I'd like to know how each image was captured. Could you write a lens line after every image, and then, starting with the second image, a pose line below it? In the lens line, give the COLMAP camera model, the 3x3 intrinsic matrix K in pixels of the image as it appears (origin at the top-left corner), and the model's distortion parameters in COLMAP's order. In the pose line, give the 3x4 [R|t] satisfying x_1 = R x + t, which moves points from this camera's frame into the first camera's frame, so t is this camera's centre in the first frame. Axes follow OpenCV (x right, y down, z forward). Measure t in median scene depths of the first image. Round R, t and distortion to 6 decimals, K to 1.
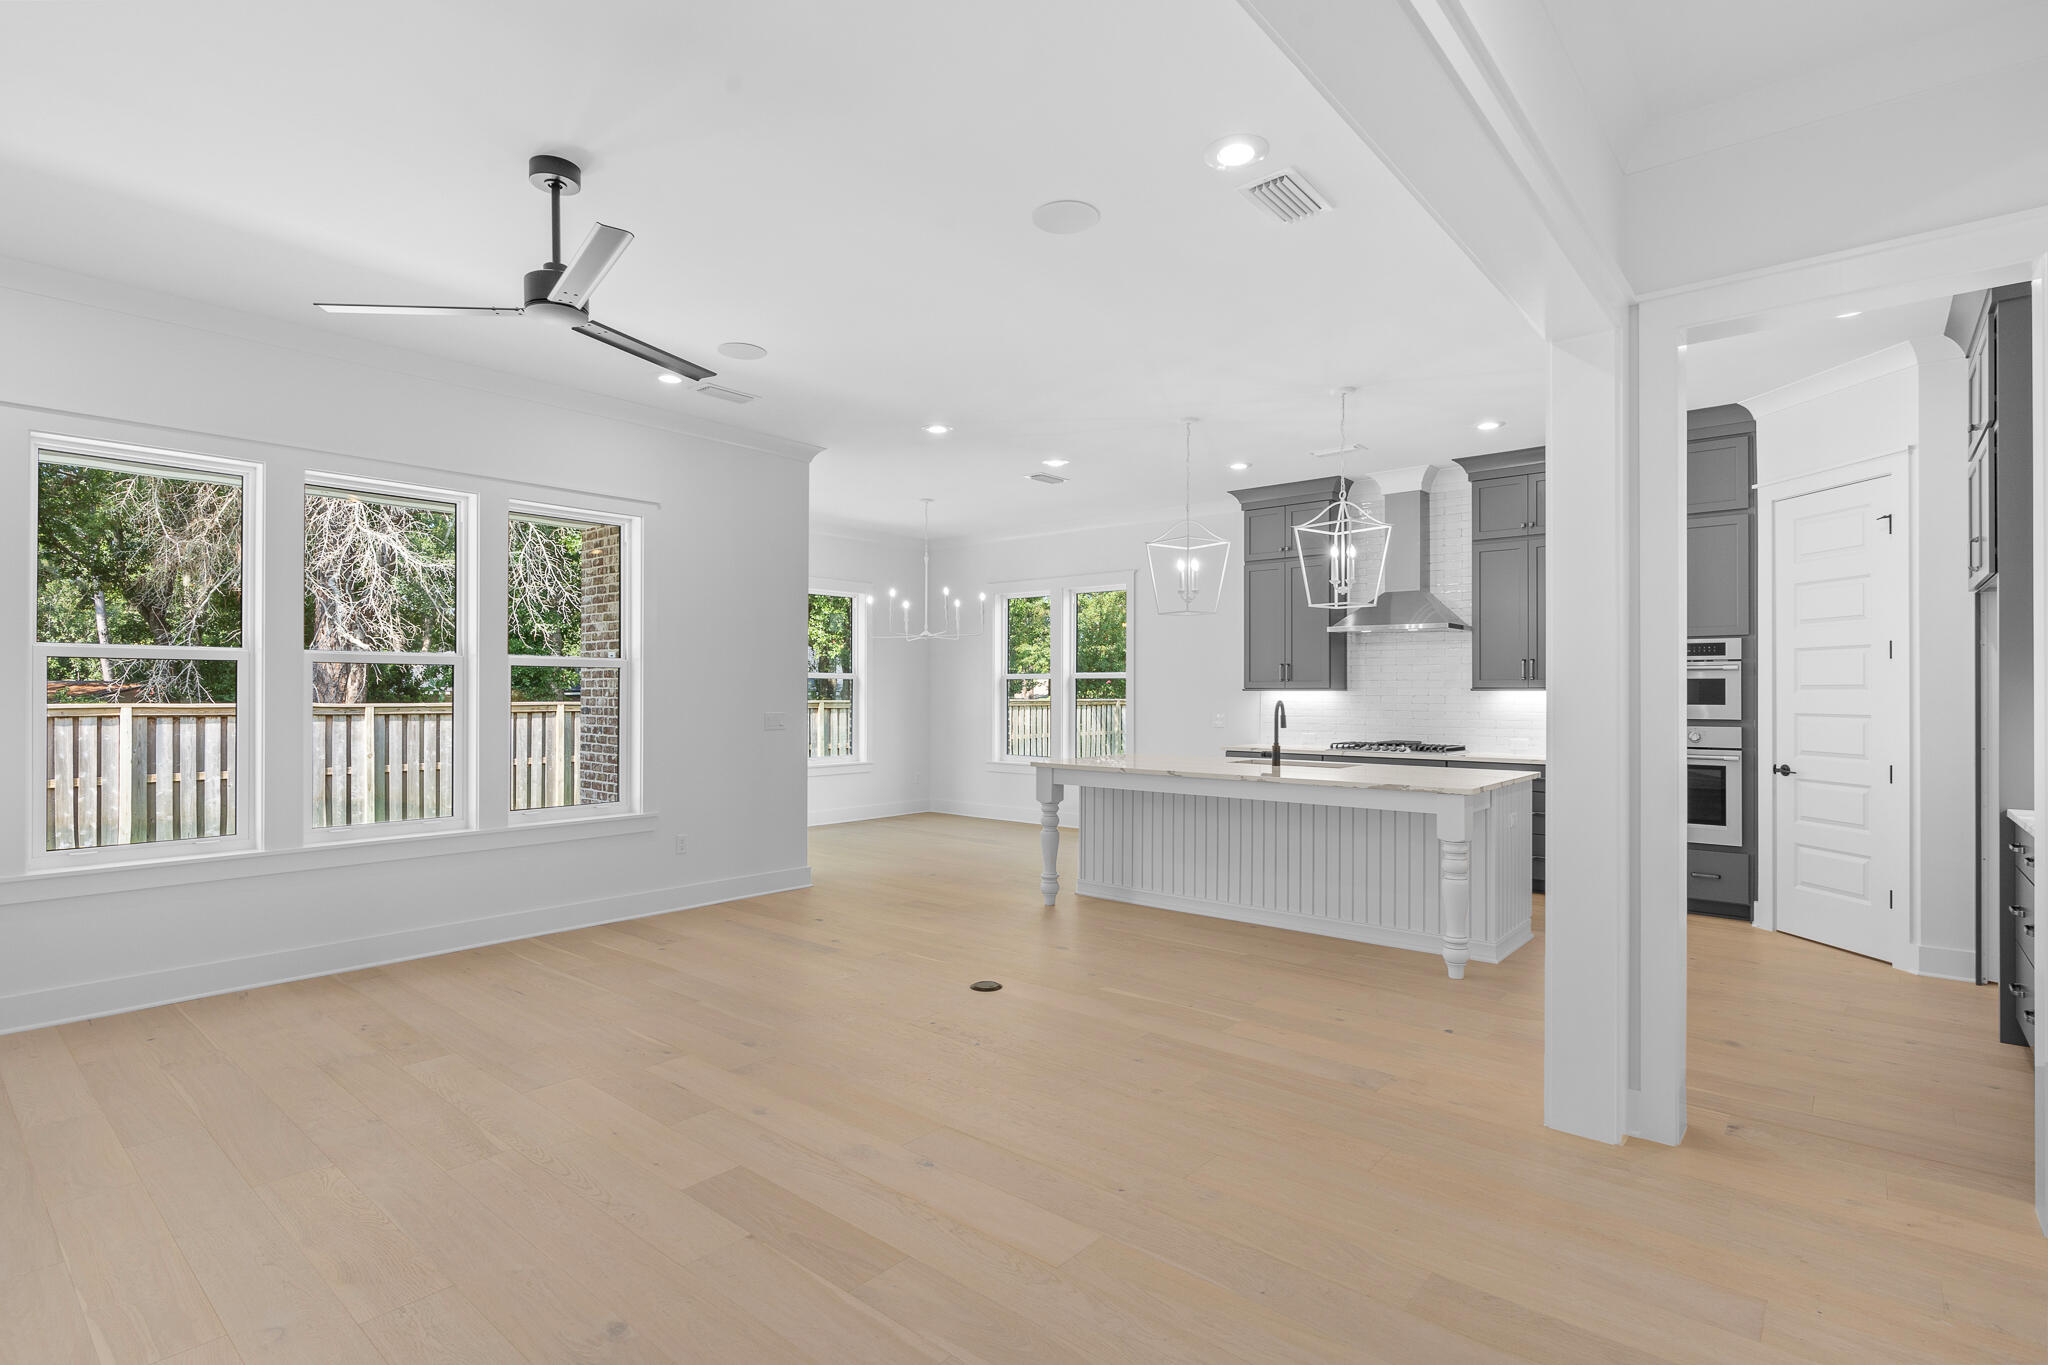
lens RADIAL K [[995.3, 0, 1031.4], [0, 995.3, 691.8], [0, 0, 1]] dist [-0.002485, 0.000003]
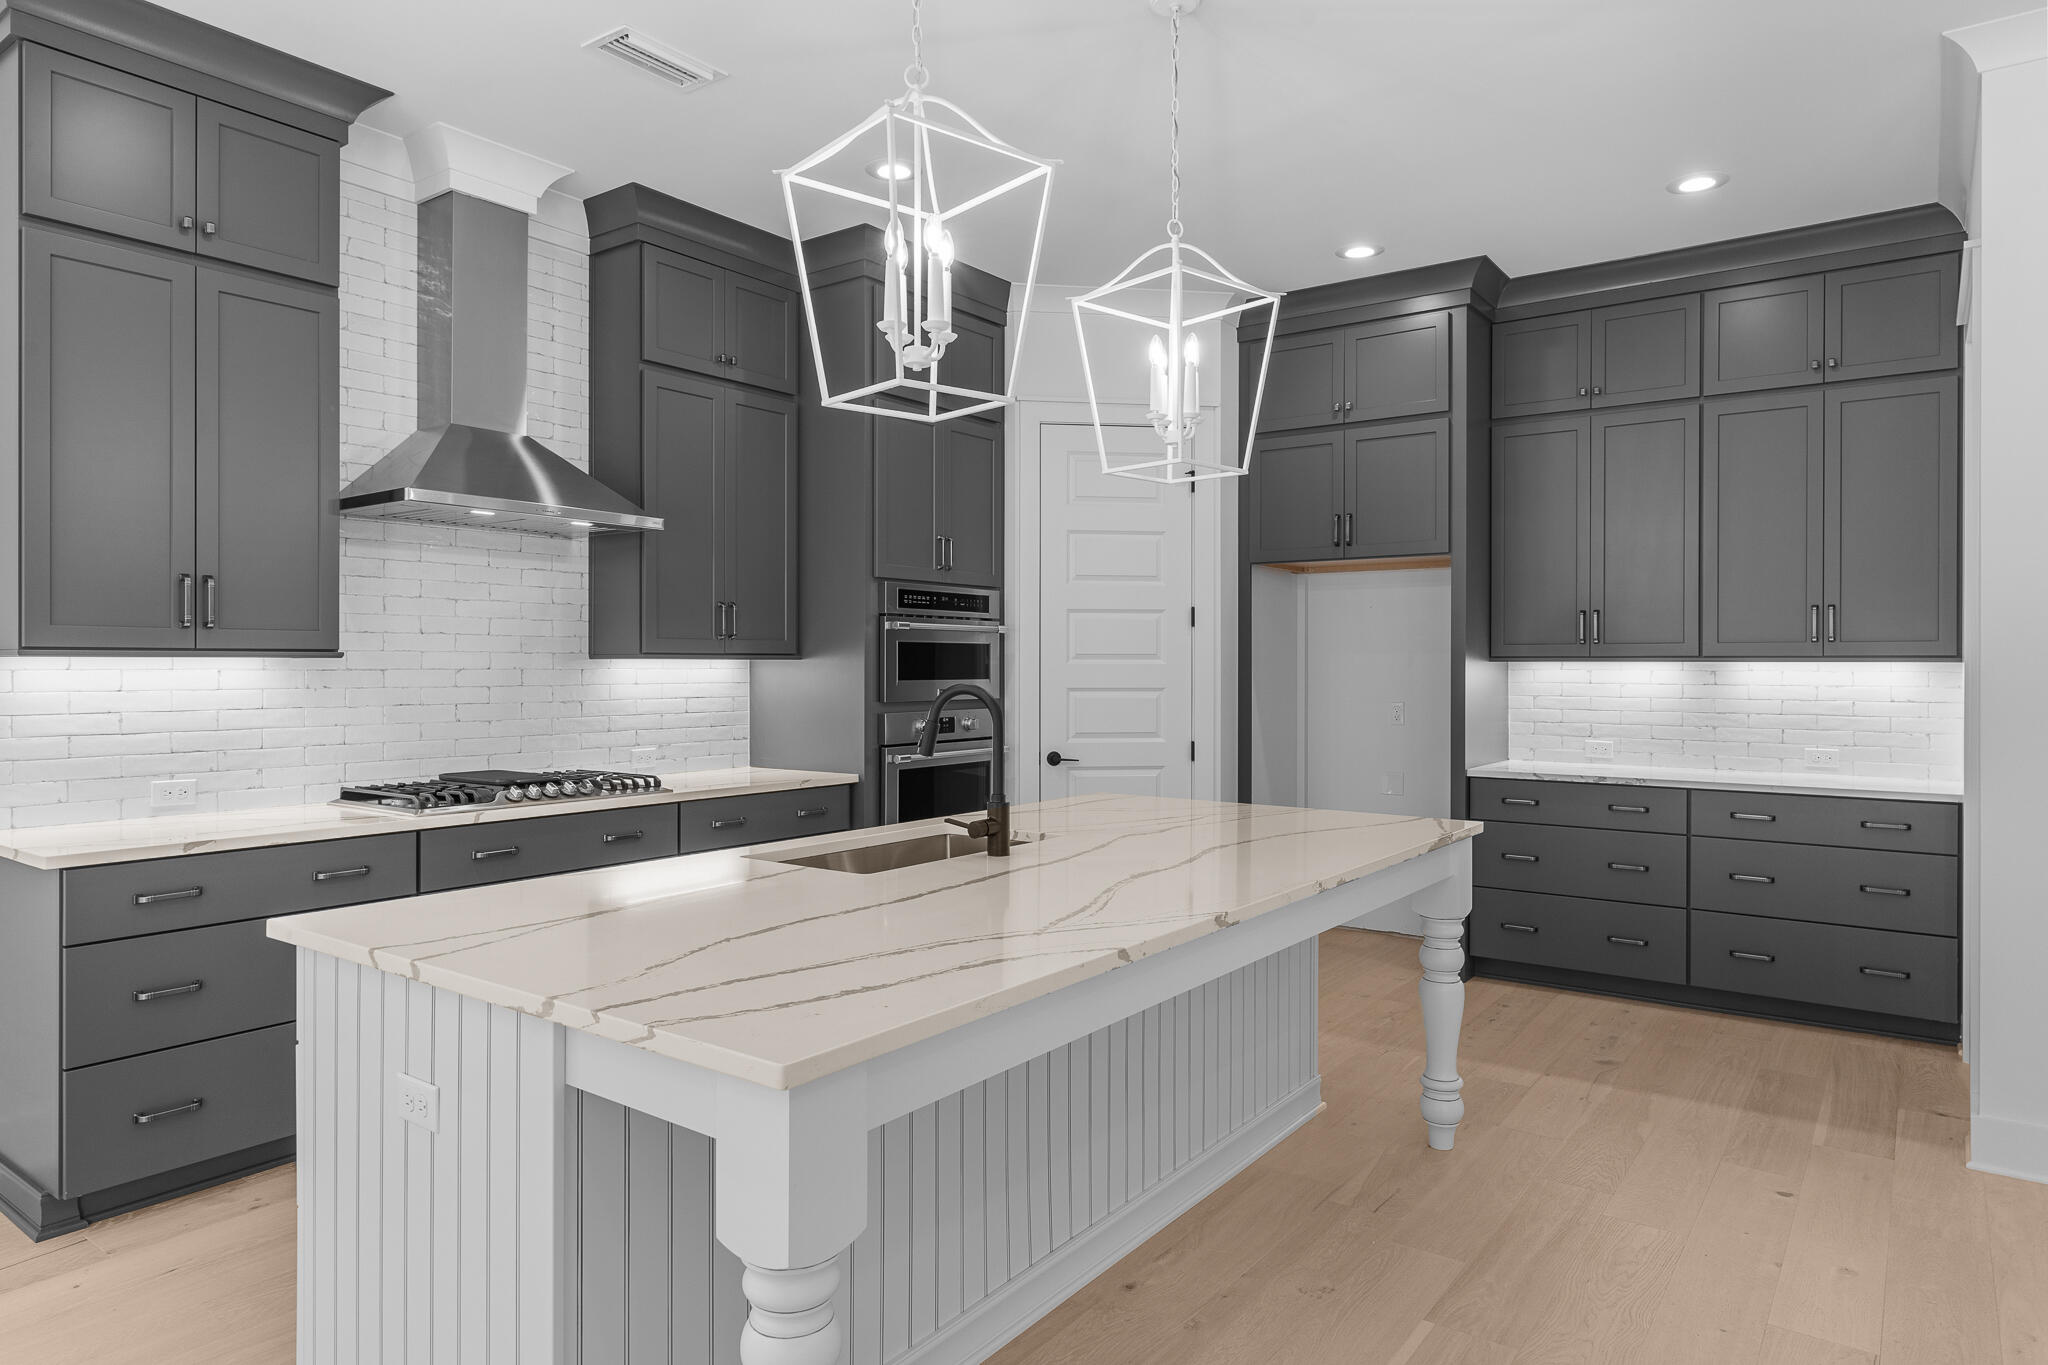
lens RADIAL K [[1231.8, 0, 1020.5], [0, 1231.8, 668.9], [0, 0, 1]] dist [0.000031, -0.002640]
pose [[-0.055616, -0.005698, 0.998436, -0.215747], [-0.001858, 0.999983, 0.005603, 0.000176], [-0.998450, -0.001544, -0.055626, 0.969723]]
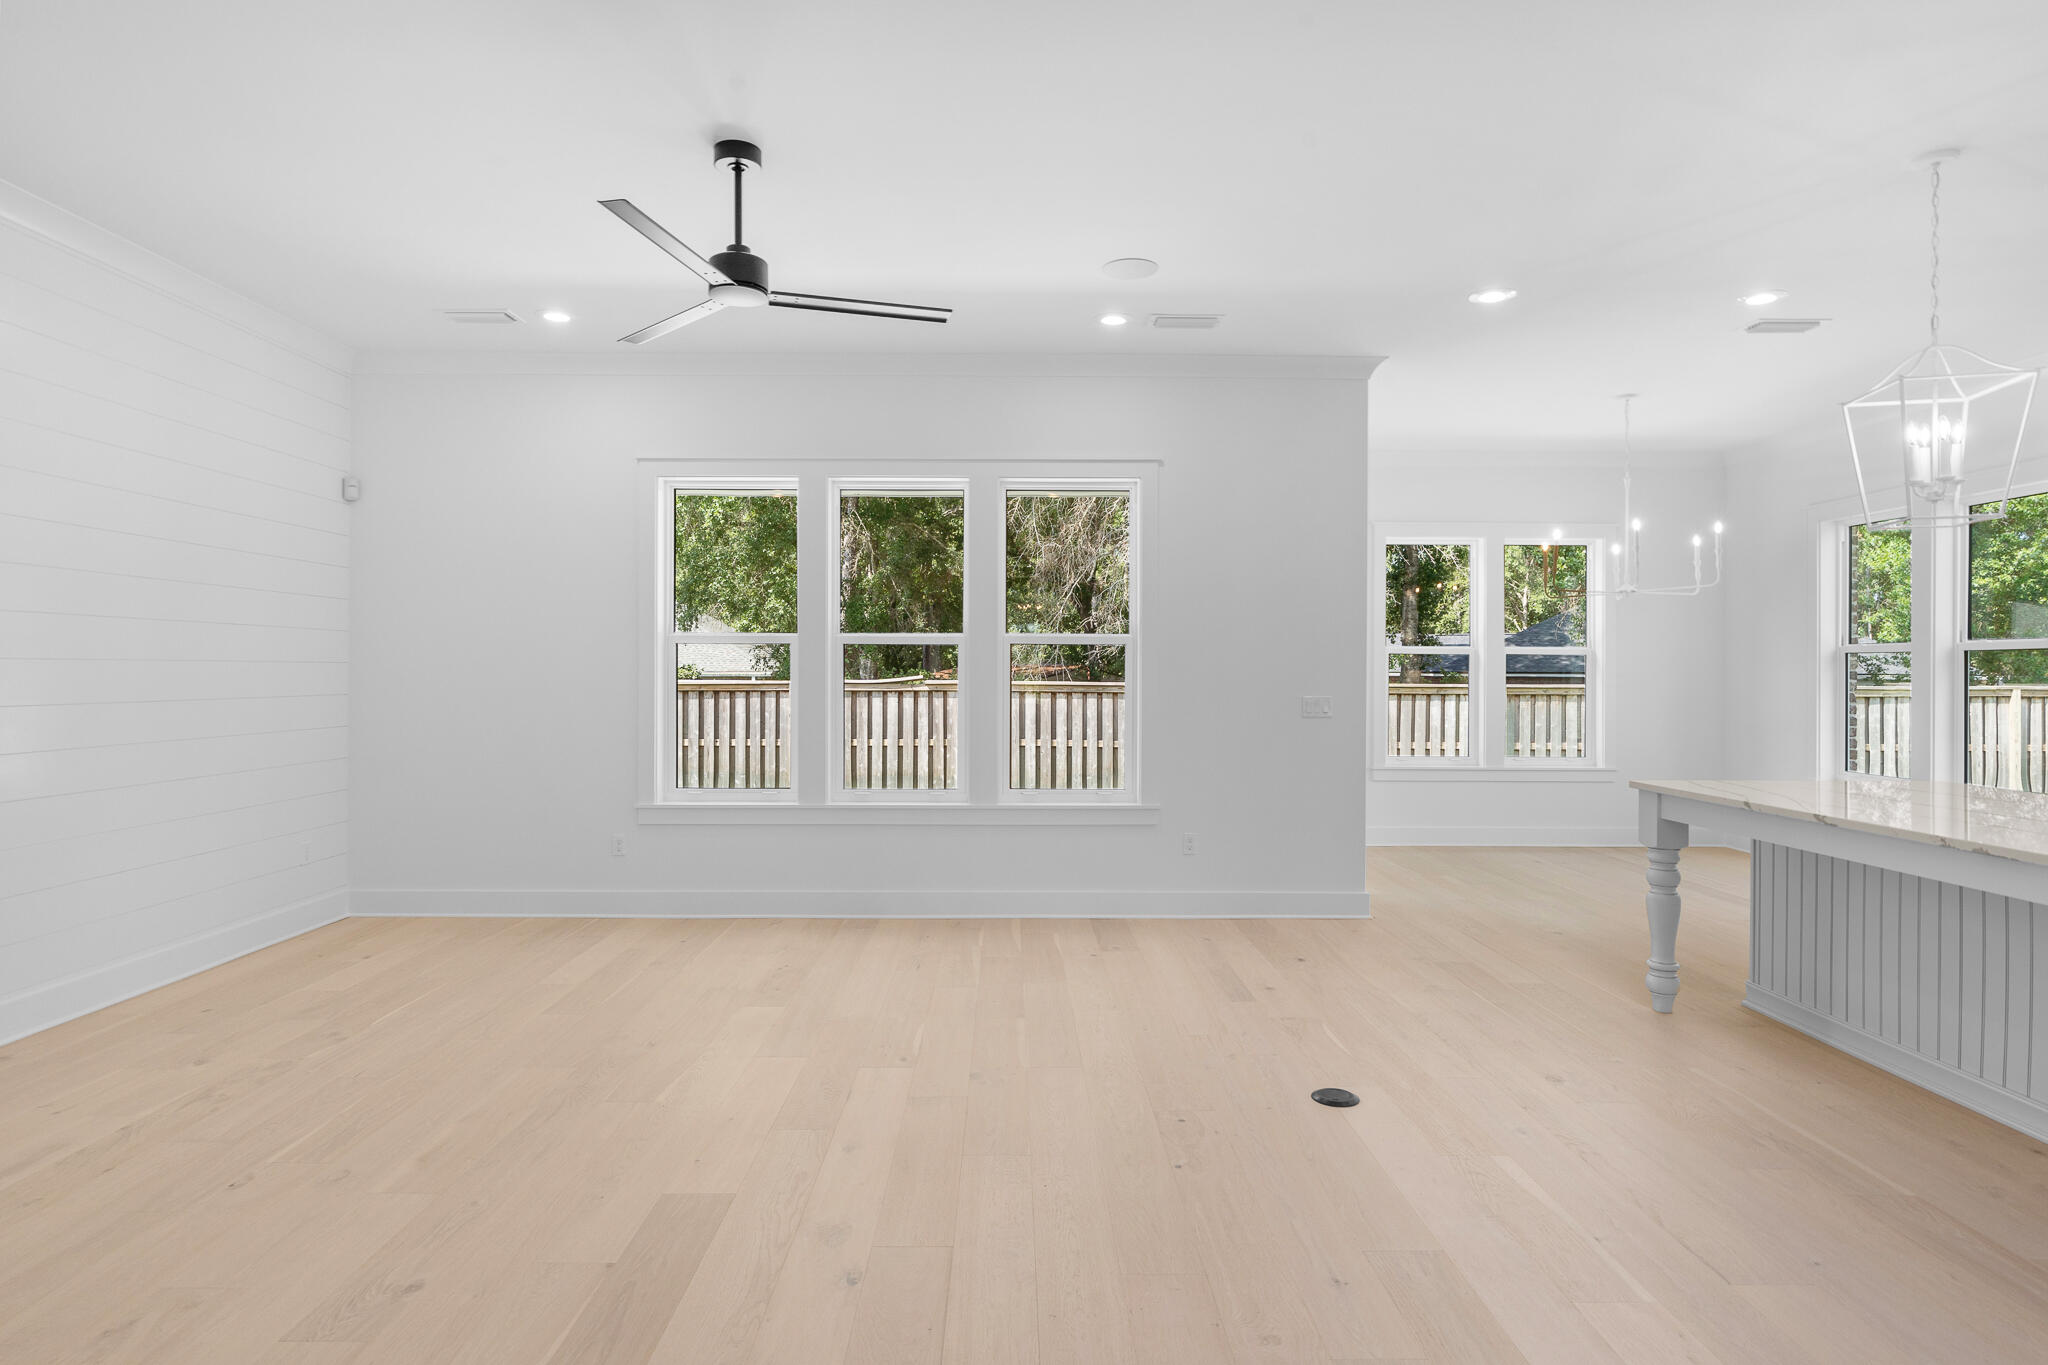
lens RADIAL K [[1102.7, 0, 1022.9], [0, 1102.7, 682.6], [0, 0, 1]] dist [0.000784, 0.000866]
pose [[0.651822, 0.007881, -0.758331, 0.281371], [-0.000962, 0.999954, 0.009566, 0.000734], [0.758371, -0.005506, 0.651799, 0.242051]]
